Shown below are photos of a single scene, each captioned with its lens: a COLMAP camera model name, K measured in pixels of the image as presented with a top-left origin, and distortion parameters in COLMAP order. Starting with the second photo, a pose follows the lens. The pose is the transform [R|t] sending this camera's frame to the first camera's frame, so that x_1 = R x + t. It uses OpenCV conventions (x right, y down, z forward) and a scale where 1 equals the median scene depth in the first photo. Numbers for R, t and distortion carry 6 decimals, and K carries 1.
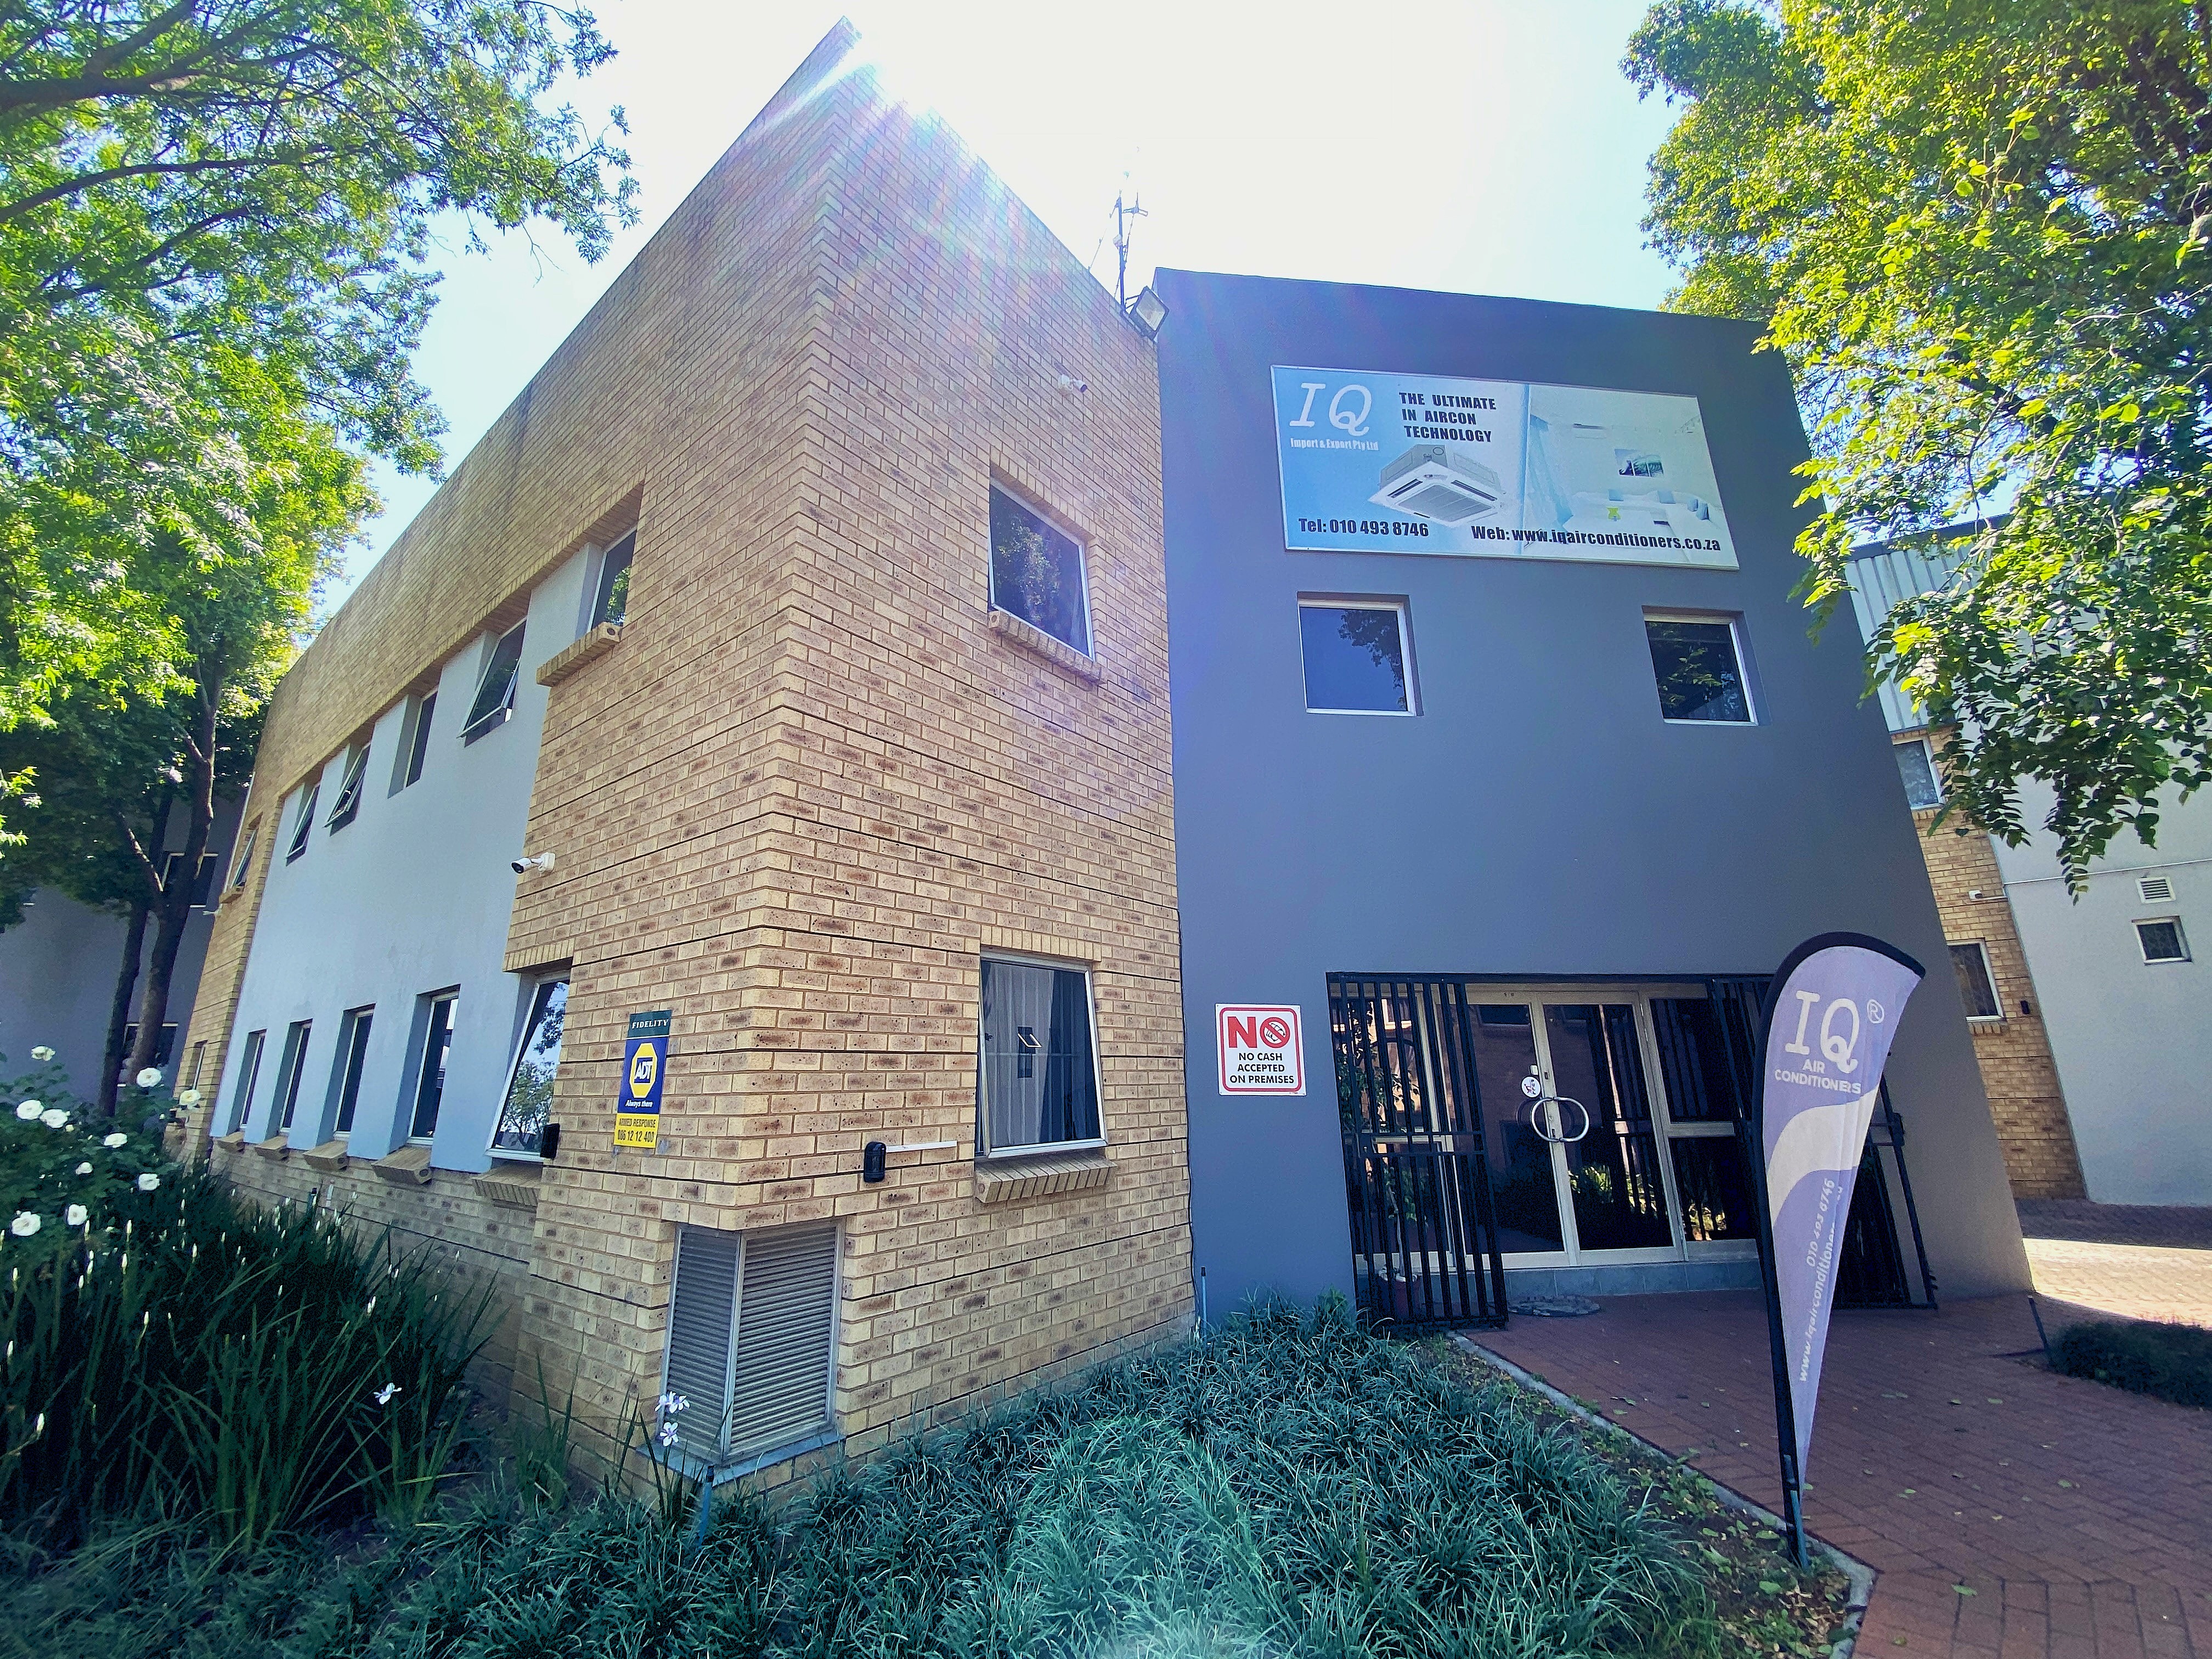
lens RADIAL K [[903.4, 0, 1098.0], [0, 903.4, 845.2], [0, 0, 1]] dist [0.001460, -0.000903]
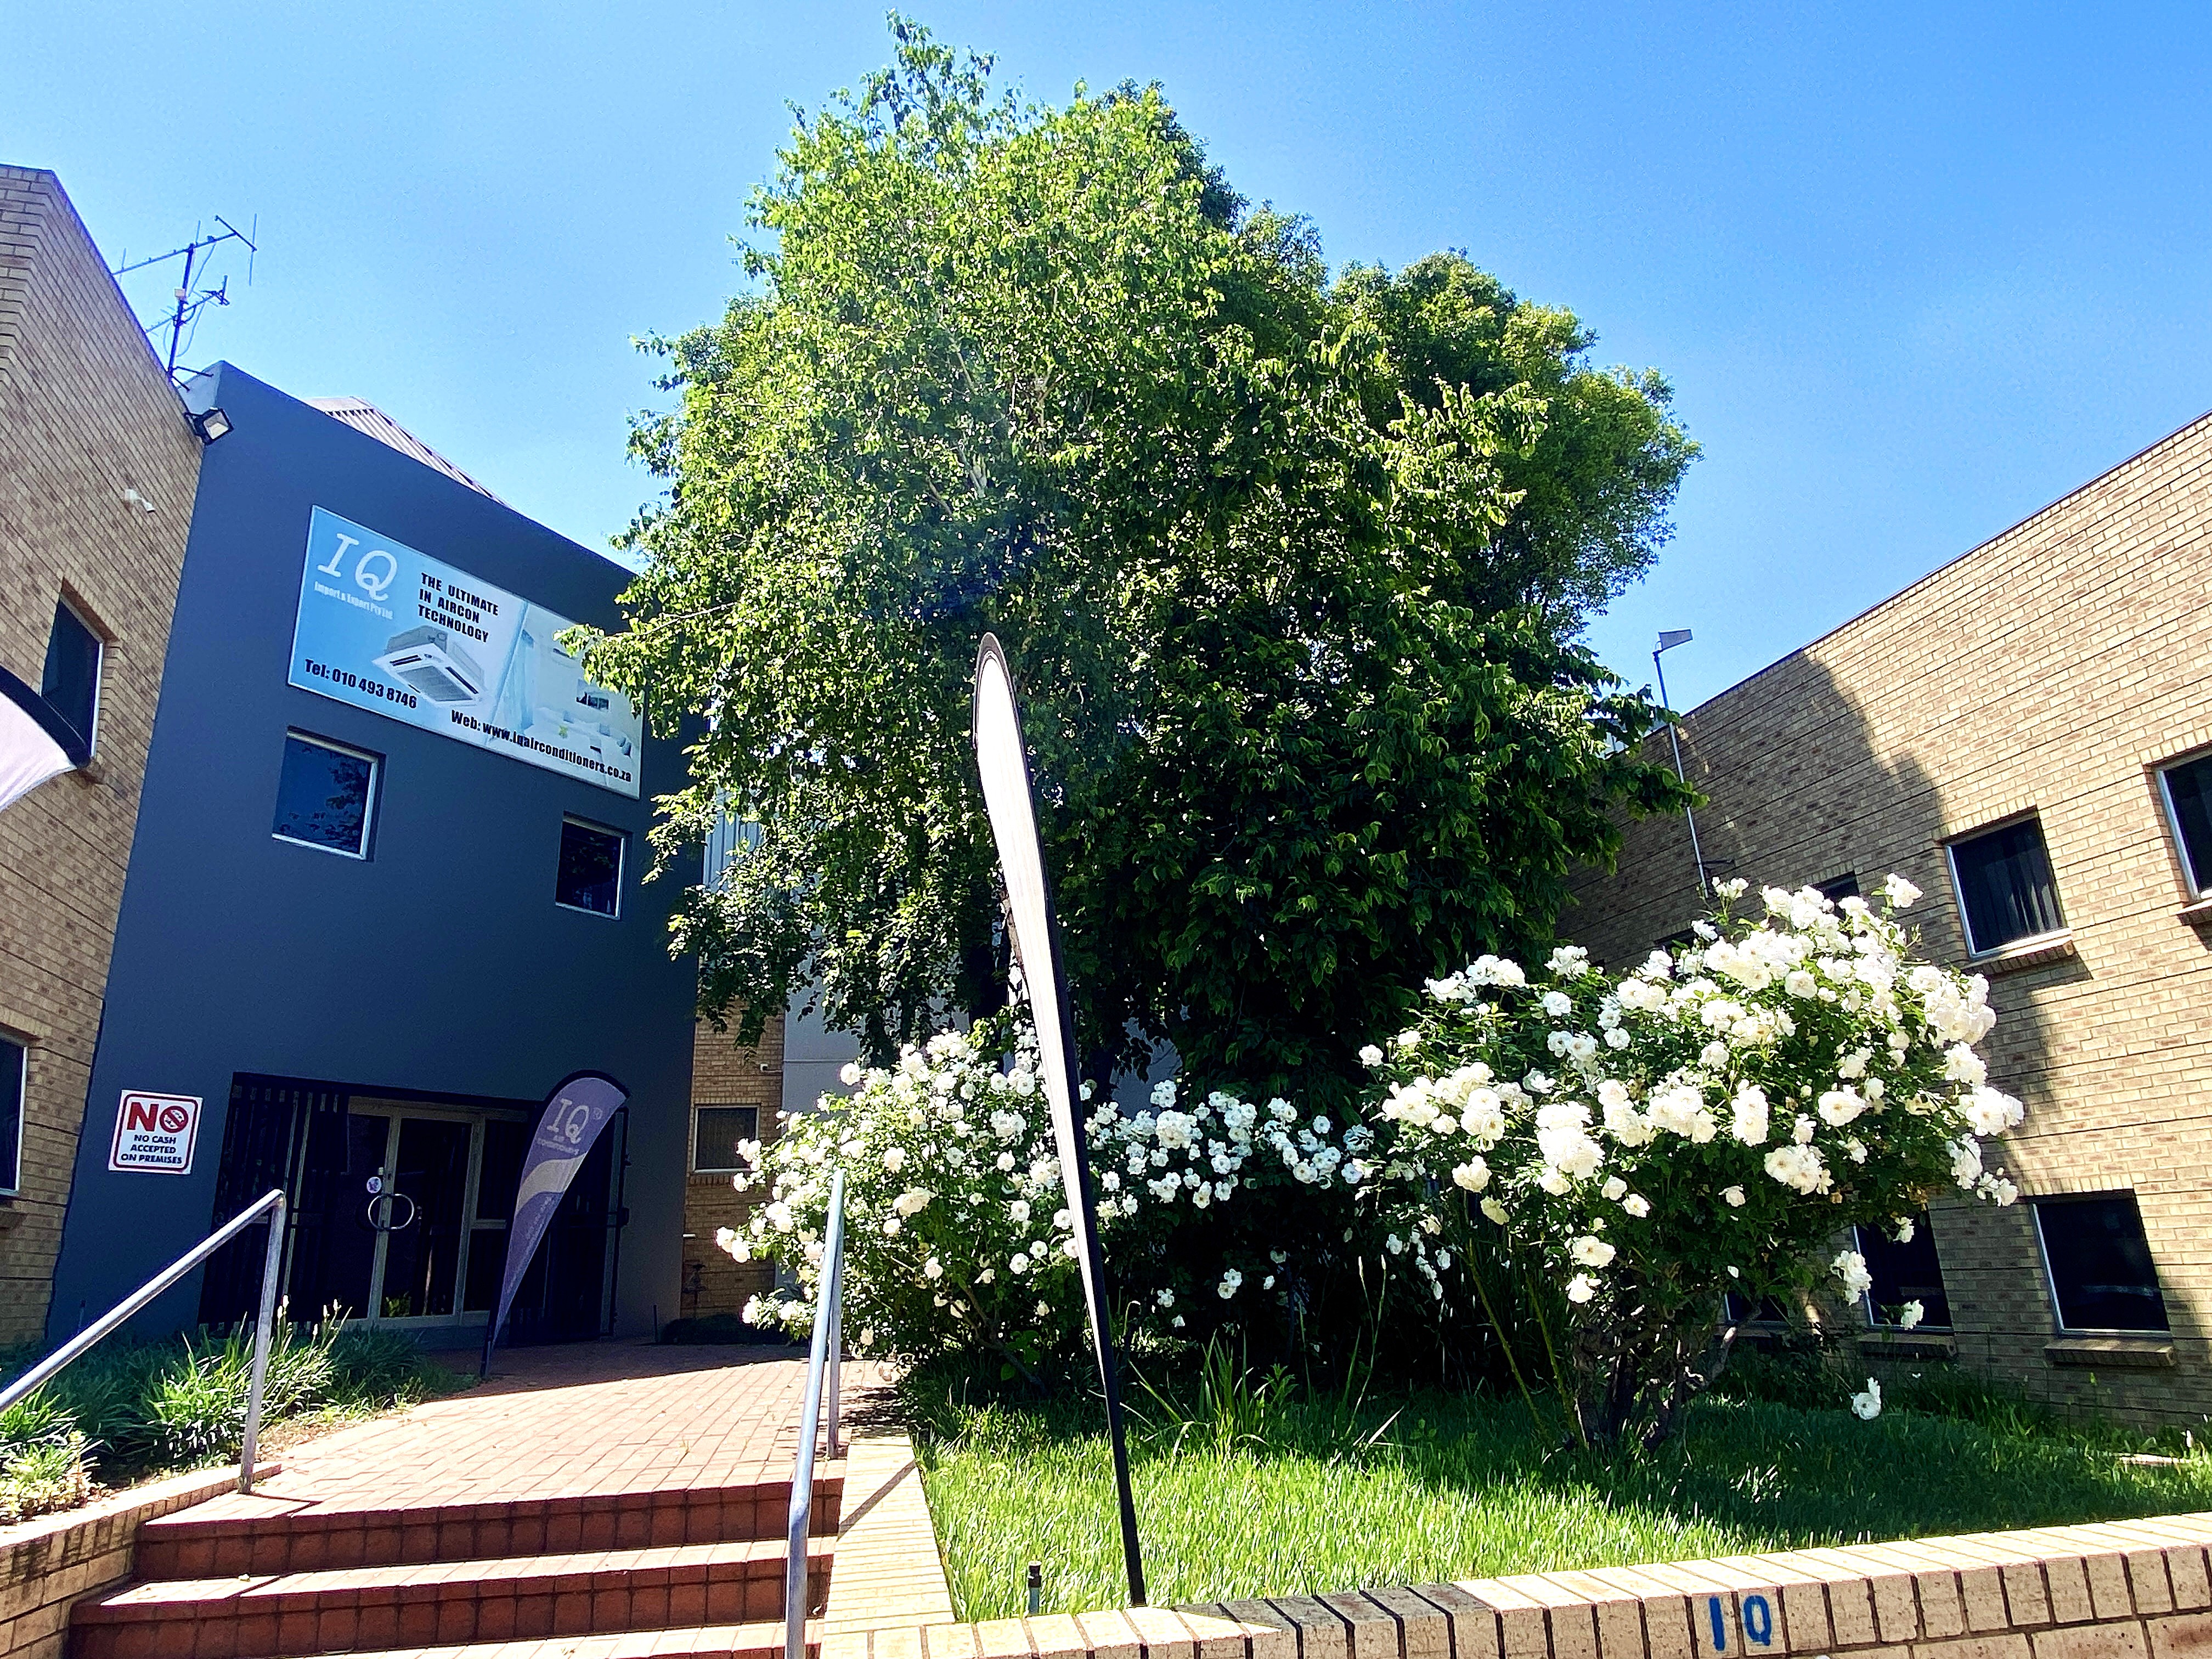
lens RADIAL K [[1456.7, 0, 1096.2], [0, 1456.7, 830.0], [0, 0, 1]] dist [0.062019, -0.007444]
pose [[0.591634, 0.244541, 0.768225, -0.595374], [-0.194699, 0.968022, -0.158197, -0.068103], [-0.782344, -0.055978, 0.620326, -0.966823]]
